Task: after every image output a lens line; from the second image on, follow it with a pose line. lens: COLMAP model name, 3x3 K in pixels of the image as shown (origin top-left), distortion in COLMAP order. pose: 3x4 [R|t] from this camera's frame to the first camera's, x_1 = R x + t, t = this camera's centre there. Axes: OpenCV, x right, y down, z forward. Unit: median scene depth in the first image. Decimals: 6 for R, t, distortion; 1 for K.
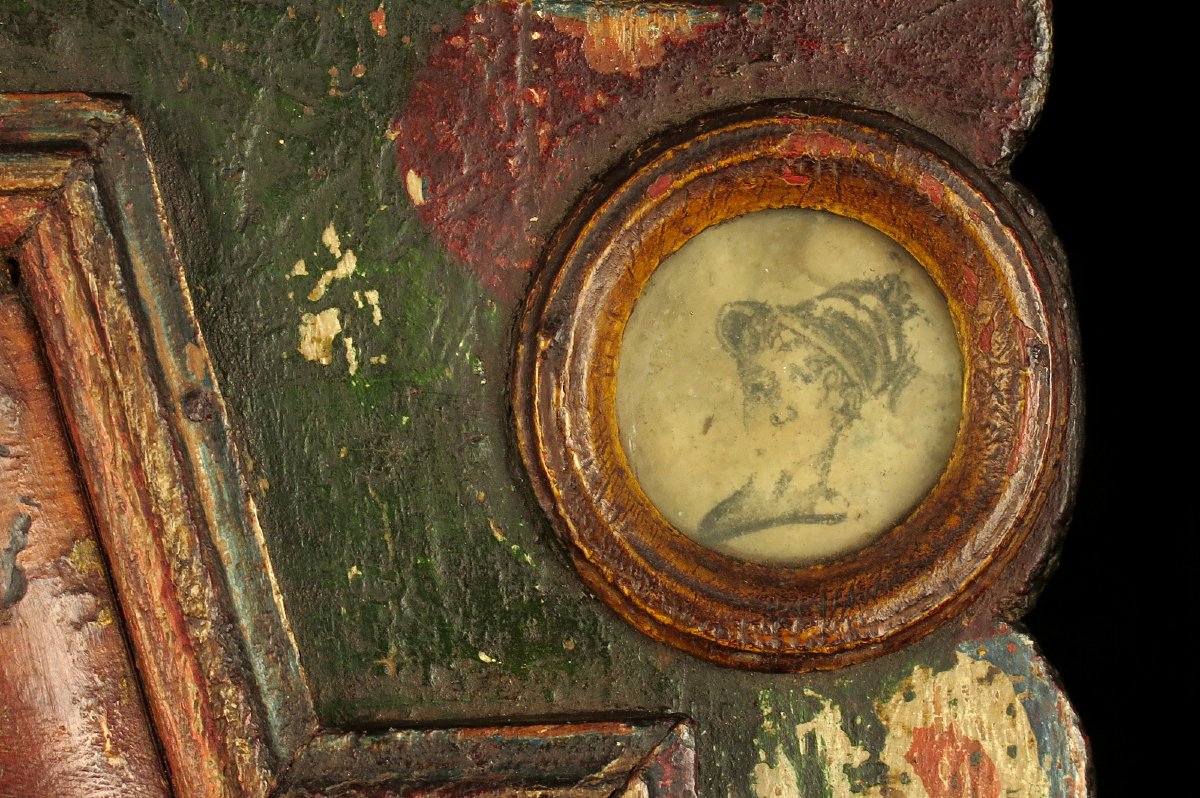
lens RADIAL K [[5149.8, 0, 602.5], [0, 5149.8, 401.8], [0, 0, 1]] dist [-0.170720, 0.000000]
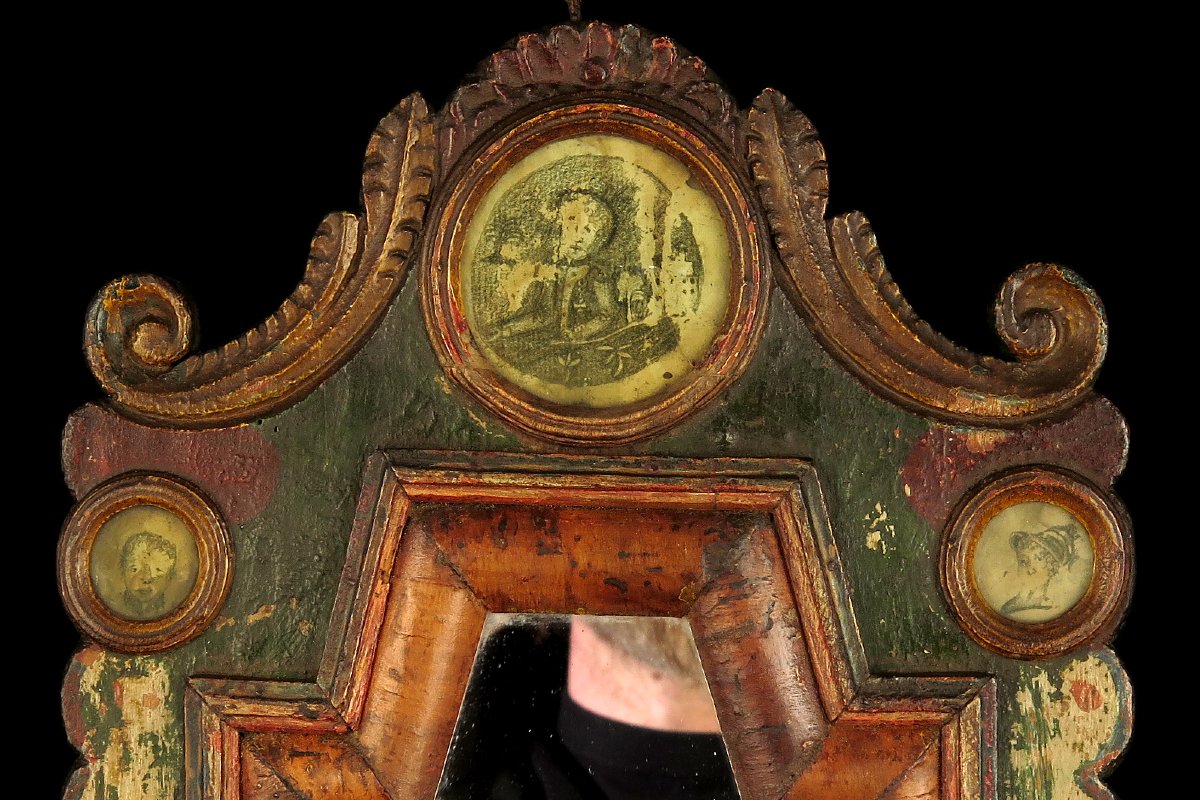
lens RADIAL K [[4880.5, 0, 605.3], [0, 4880.5, 411.3], [0, 0, 1]] dist [-0.150762, 0.000000]
pose [[0.997254, 0.033212, -0.066187, -0.025798], [-0.029539, 0.998009, 0.055724, -0.235467], [0.067906, -0.053616, 0.996250, -1.762829]]
